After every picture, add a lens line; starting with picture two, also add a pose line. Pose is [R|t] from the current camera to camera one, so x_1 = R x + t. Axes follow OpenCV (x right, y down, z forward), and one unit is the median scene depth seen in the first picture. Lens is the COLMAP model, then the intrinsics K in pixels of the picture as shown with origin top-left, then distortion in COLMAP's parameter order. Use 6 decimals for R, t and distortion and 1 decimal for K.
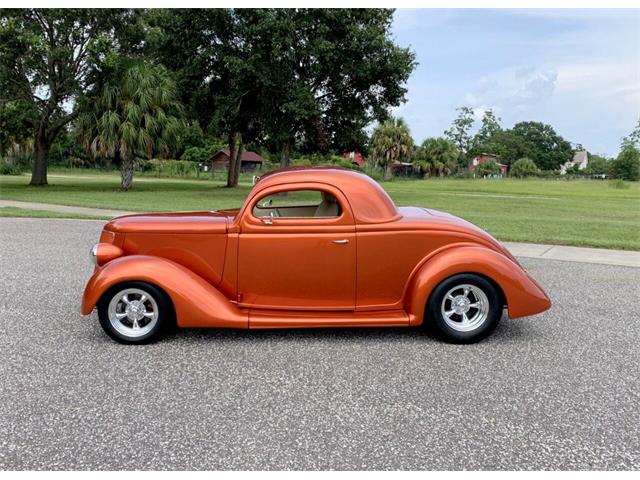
lens RADIAL K [[593.7, 0, 316.4], [0, 593.7, 251.9], [0, 0, 1]] dist [0.008938, -0.005430]
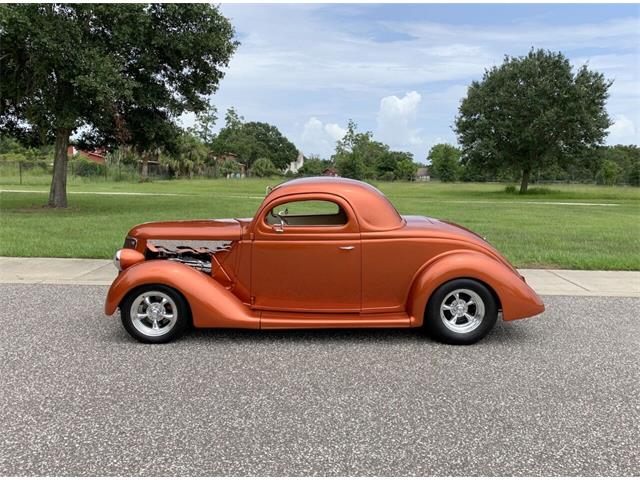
lens RADIAL K [[560.3, 0, 320.0], [0, 560.3, 240.0], [0, 0, 1]] dist [0.009448, 0.002103]
pose [[0.854828, -0.057870, 0.515675, -0.074634], [0.060668, 0.998092, 0.011440, -0.022706], [-0.515353, 0.021506, 0.856708, 0.134859]]
